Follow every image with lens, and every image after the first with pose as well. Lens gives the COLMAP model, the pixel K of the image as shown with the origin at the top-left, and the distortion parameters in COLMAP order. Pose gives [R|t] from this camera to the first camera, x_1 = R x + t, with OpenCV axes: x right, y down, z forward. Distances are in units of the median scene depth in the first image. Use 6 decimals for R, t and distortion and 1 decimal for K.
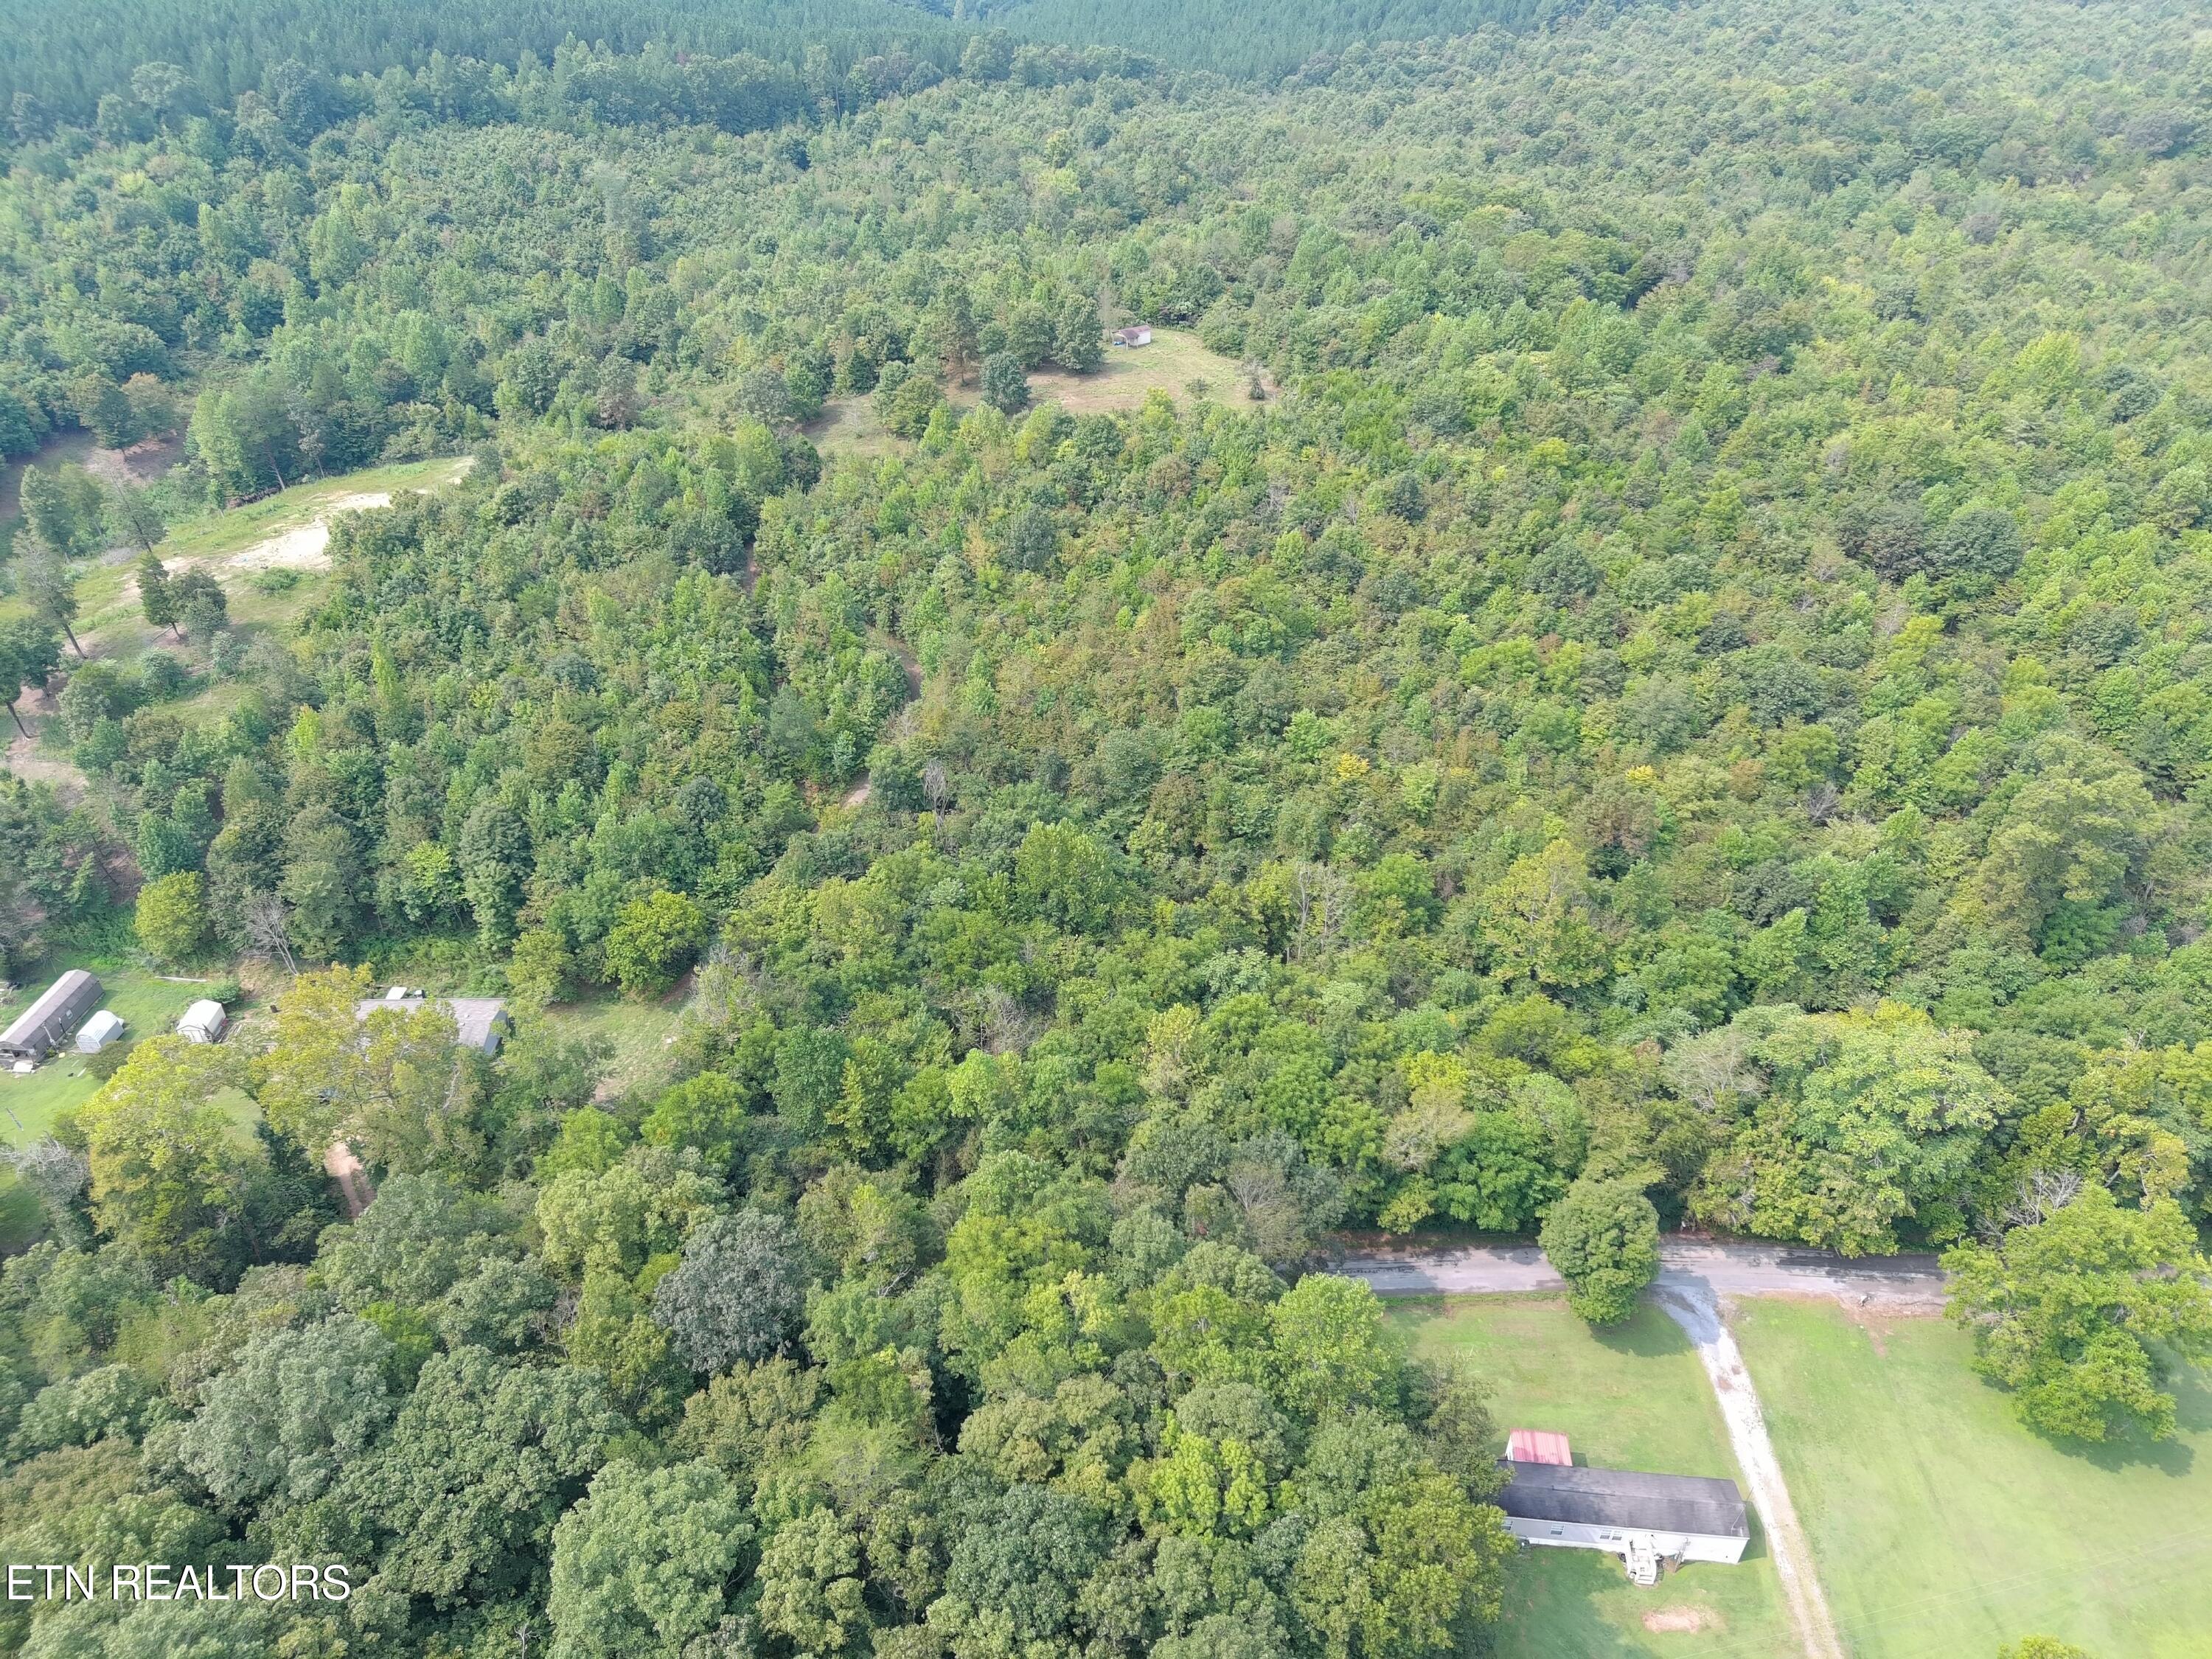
lens RADIAL K [[1503.4, 0, 1104.0], [0, 1503.4, 829.5], [0, 0, 1]] dist [0.031623, -0.030709]
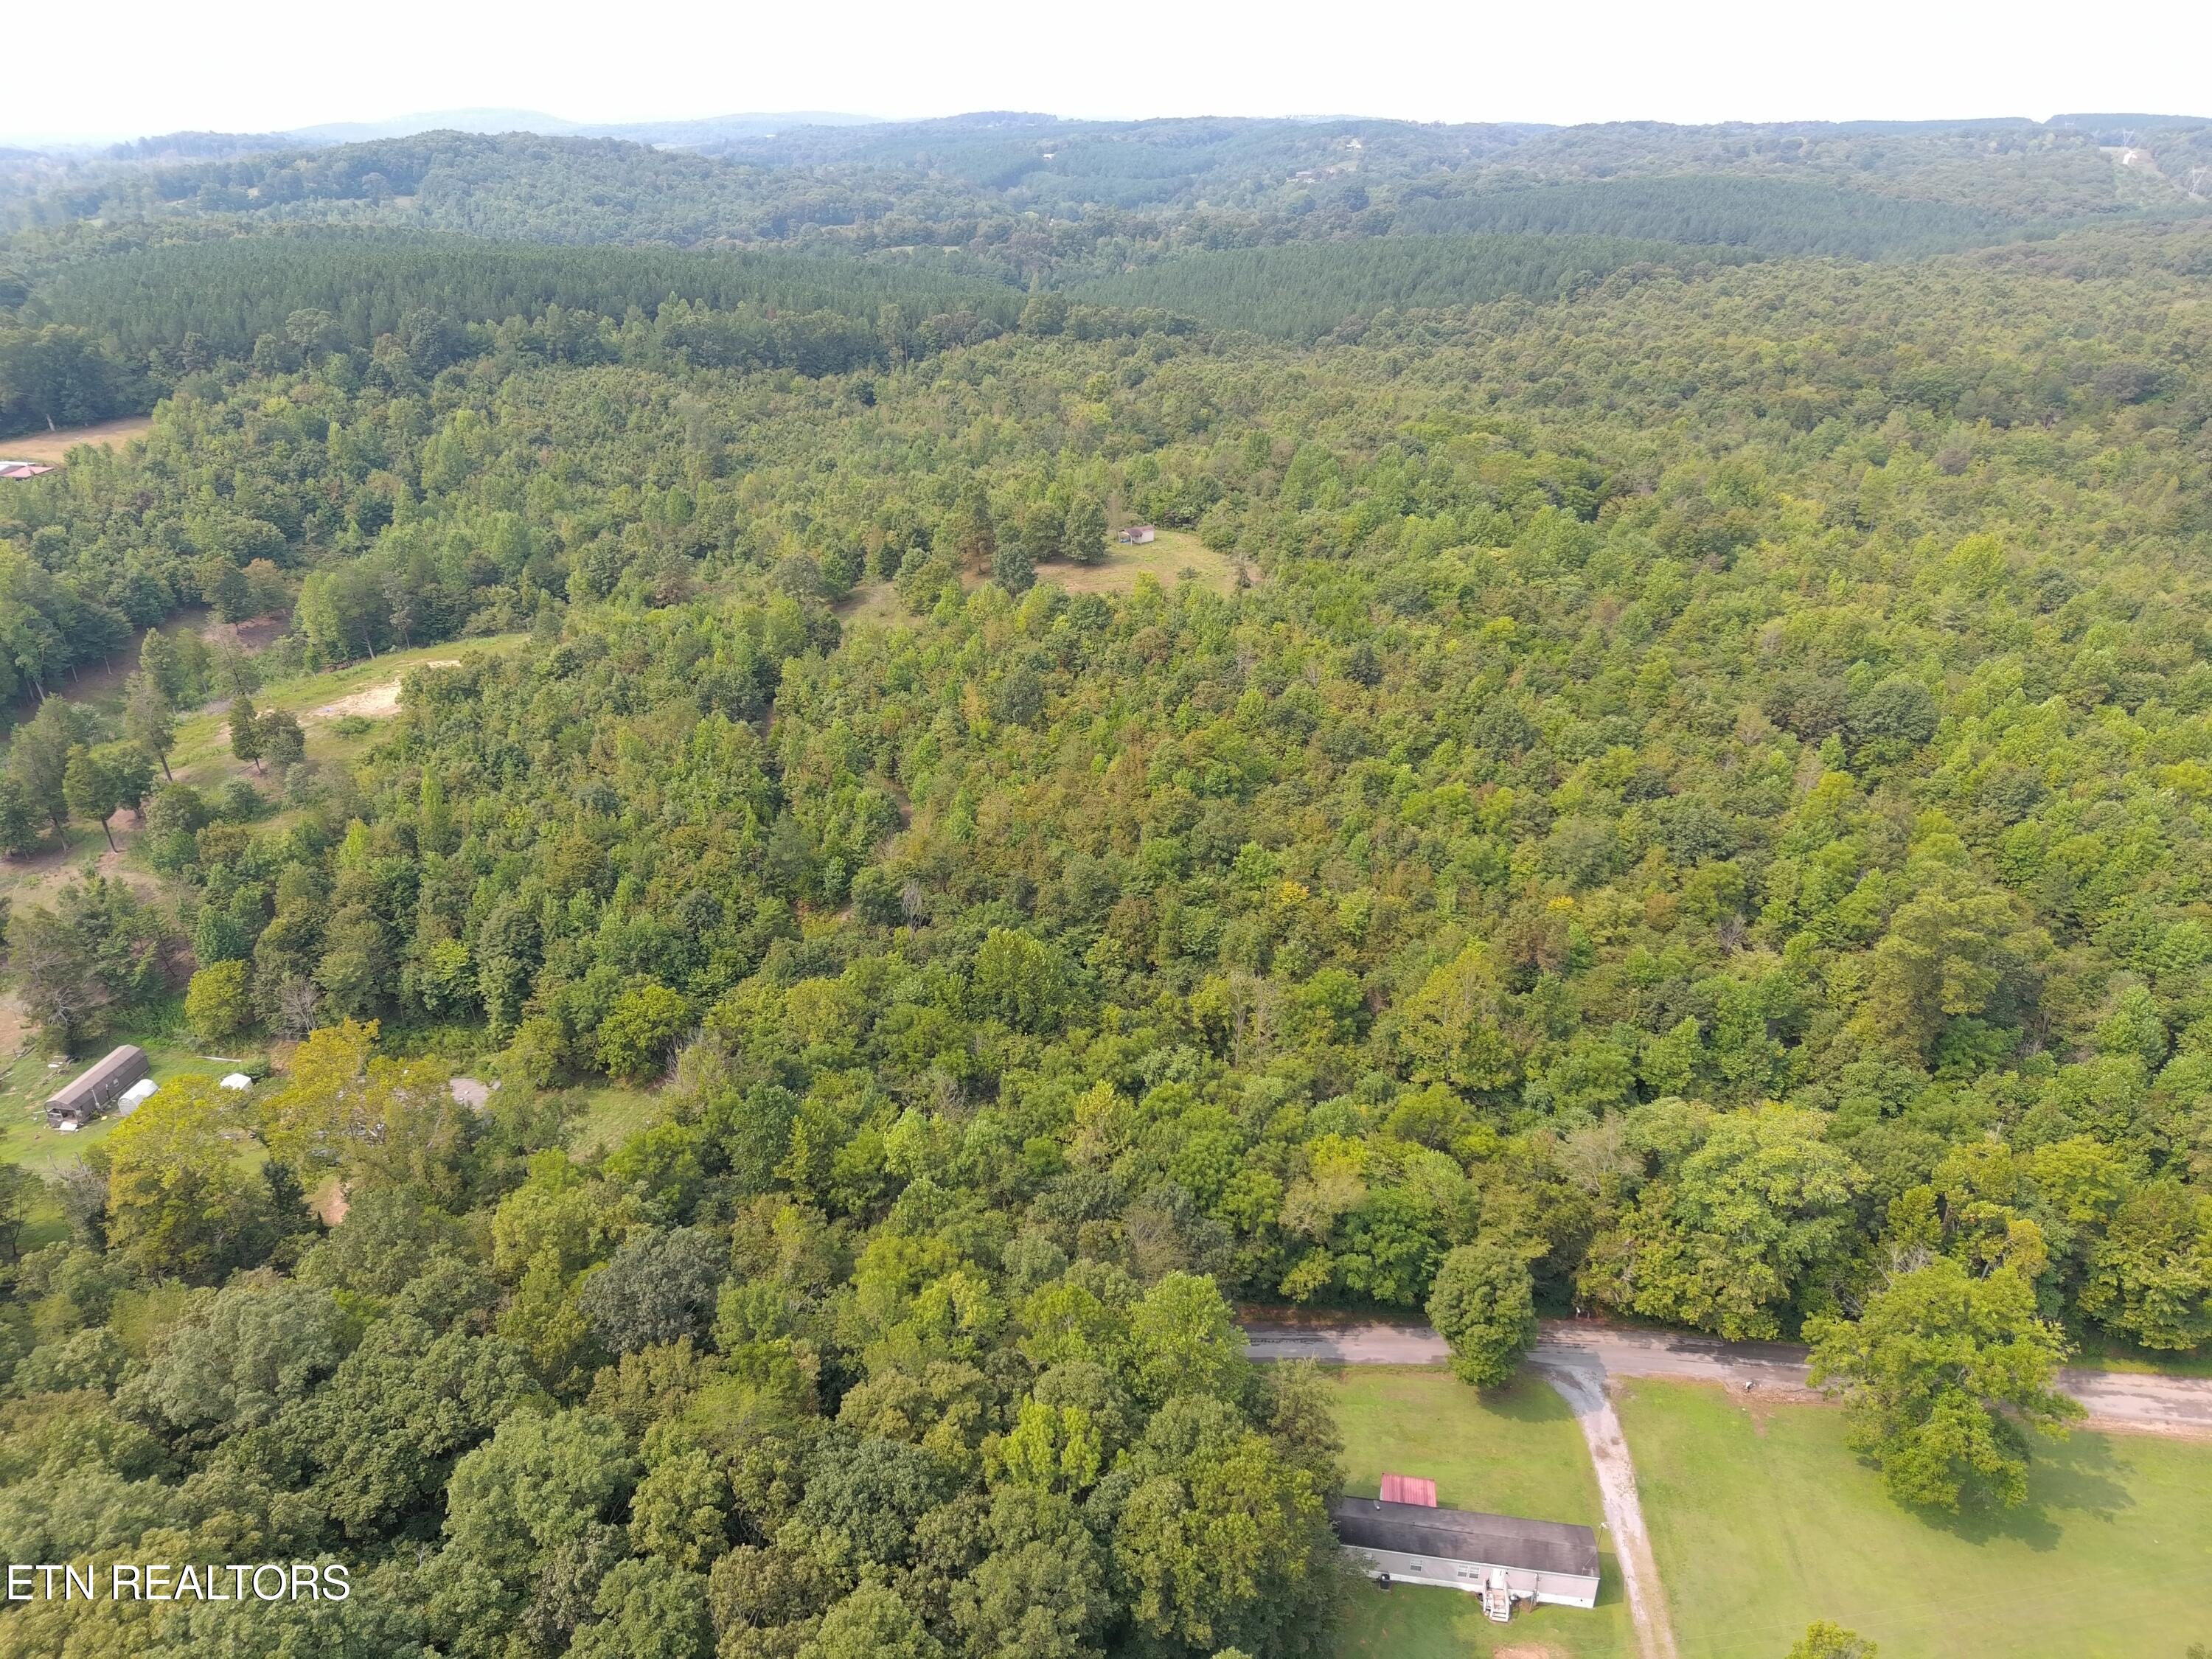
lens RADIAL K [[1503.4, 0, 1104.0], [0, 1503.4, 829.5], [0, 0, 1]] dist [0.031623, -0.030709]
pose [[0.998467, 0.022105, -0.050749, 0.077104], [-0.029789, 0.987304, -0.156026, 0.080229], [0.046655, 0.157299, 0.986448, -0.073894]]
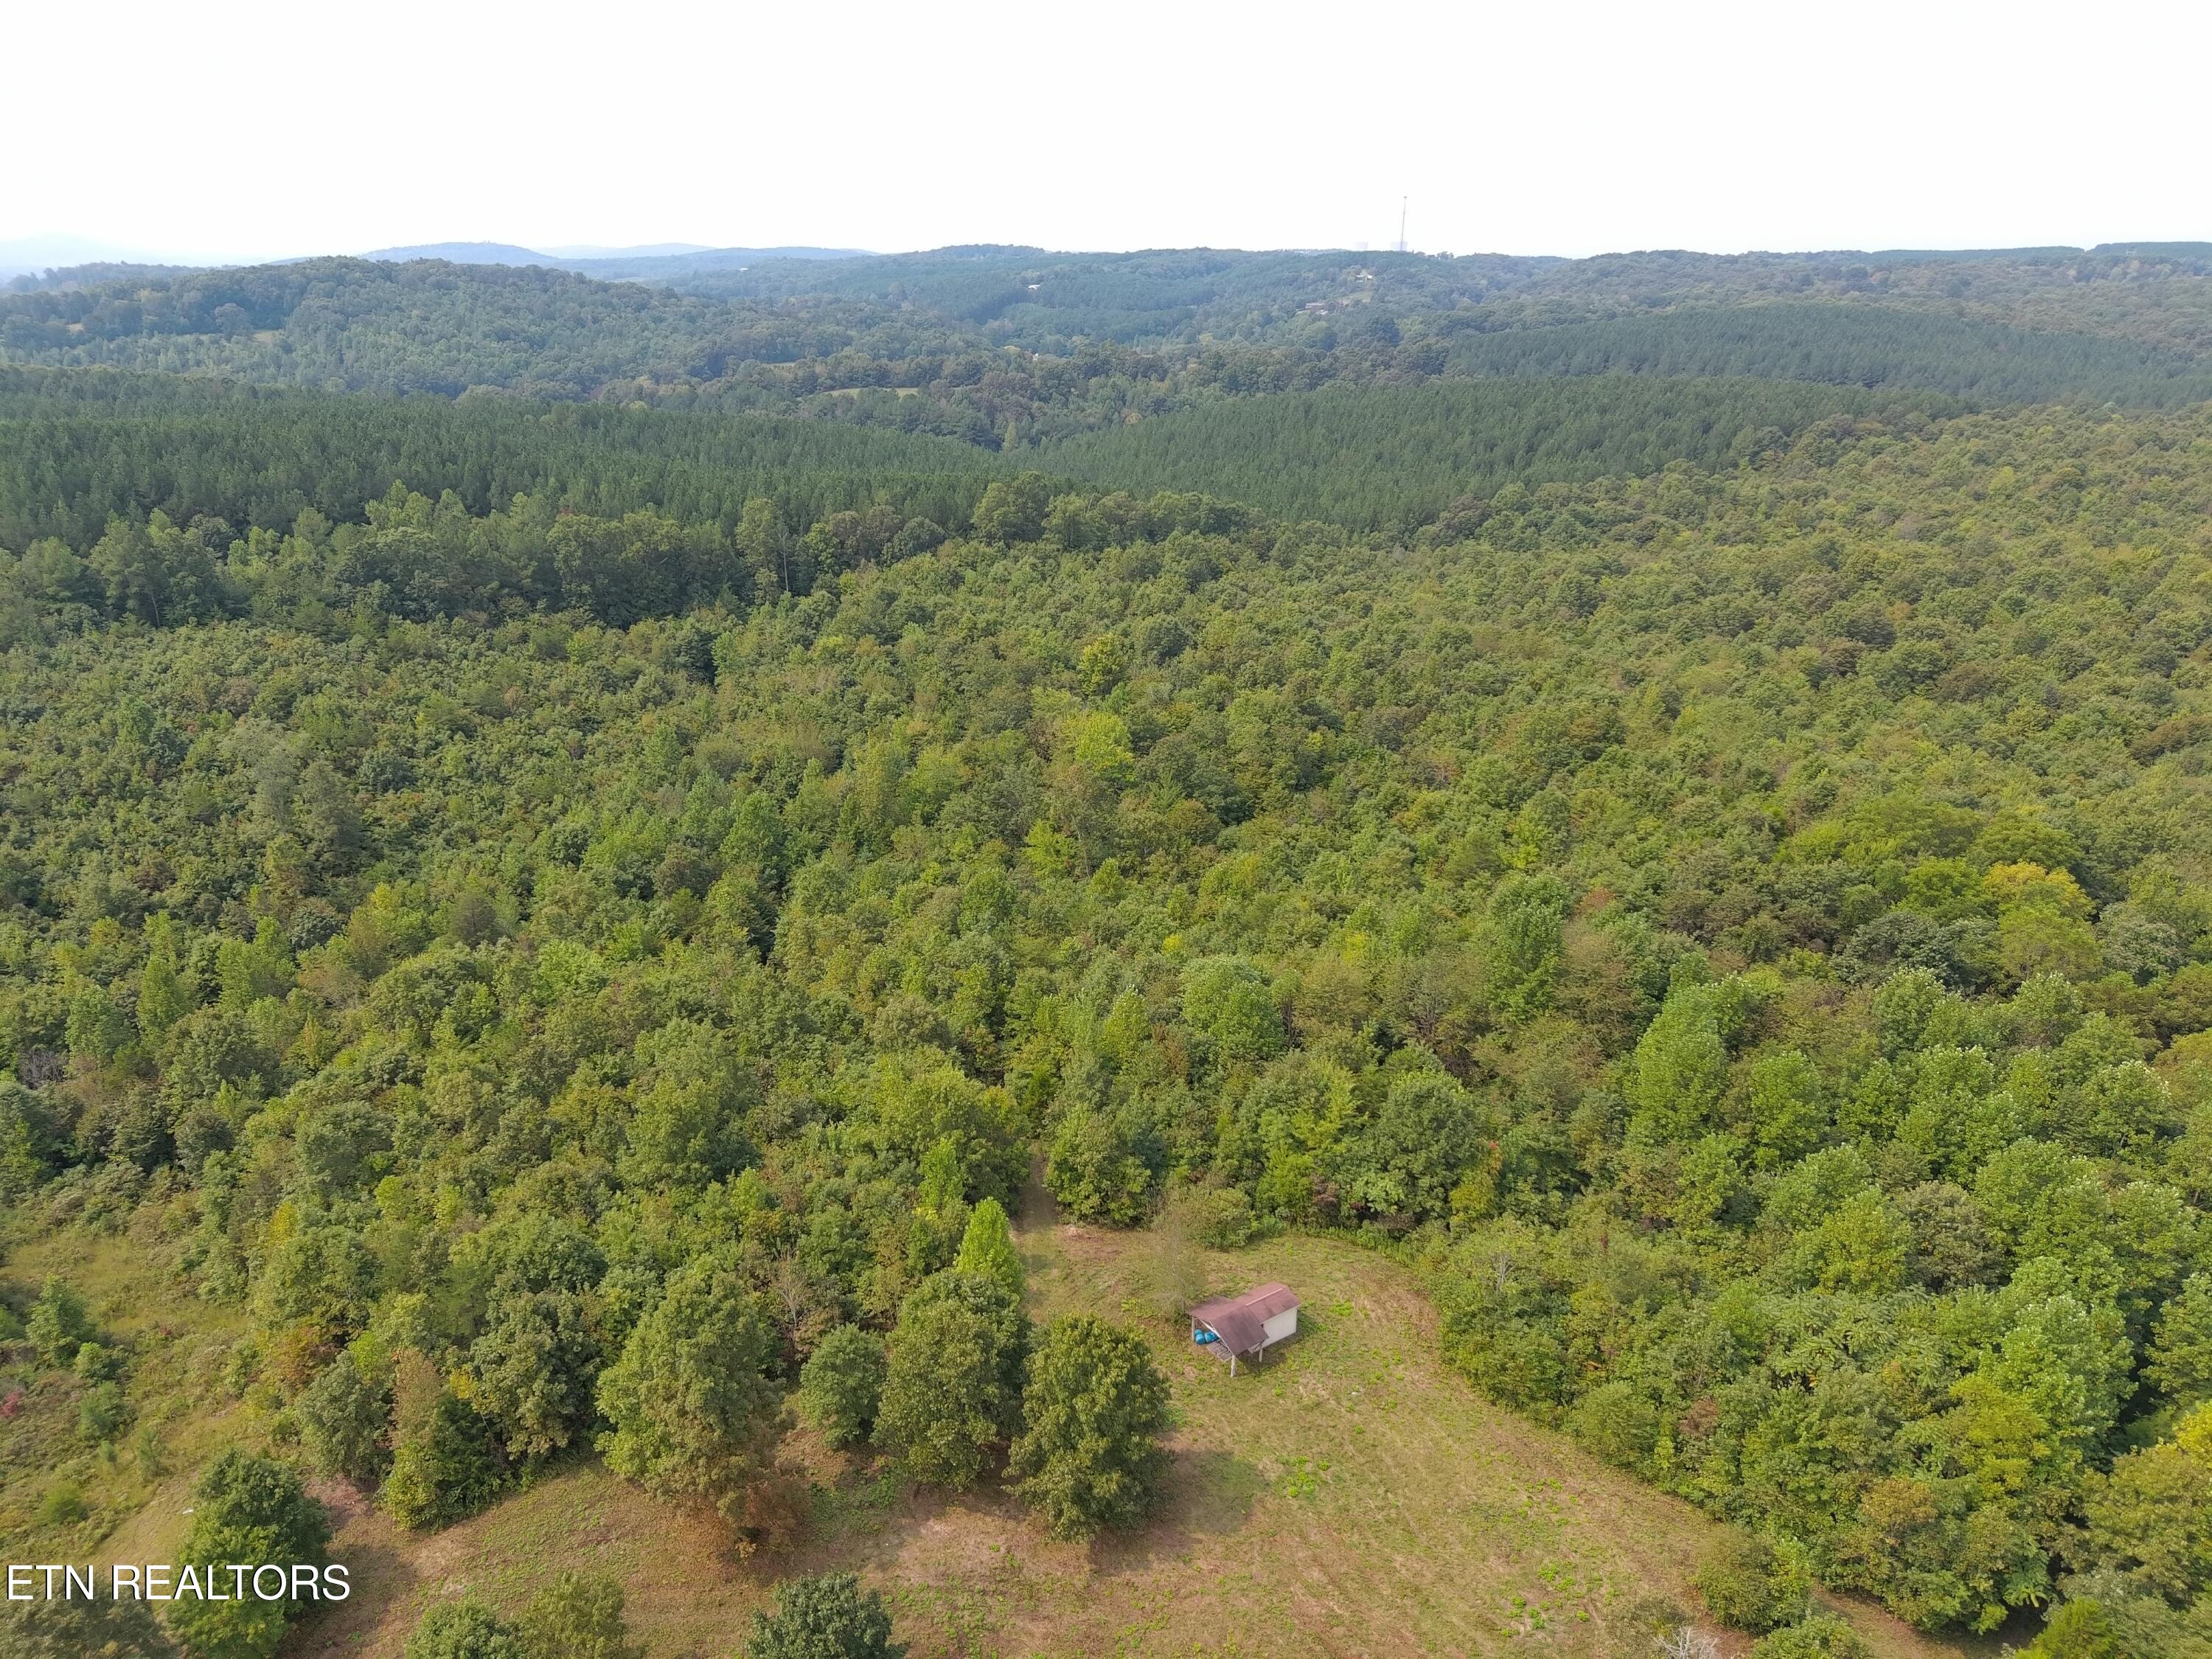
lens RADIAL K [[1503.4, 0, 1104.0], [0, 1503.4, 829.5], [0, 0, 1]] dist [0.031623, -0.030709]
pose [[0.998881, 0.014022, -0.045175, -0.001072], [-0.024137, 0.972446, -0.231874, -0.498145], [0.040679, 0.232705, 0.971696, 0.863494]]
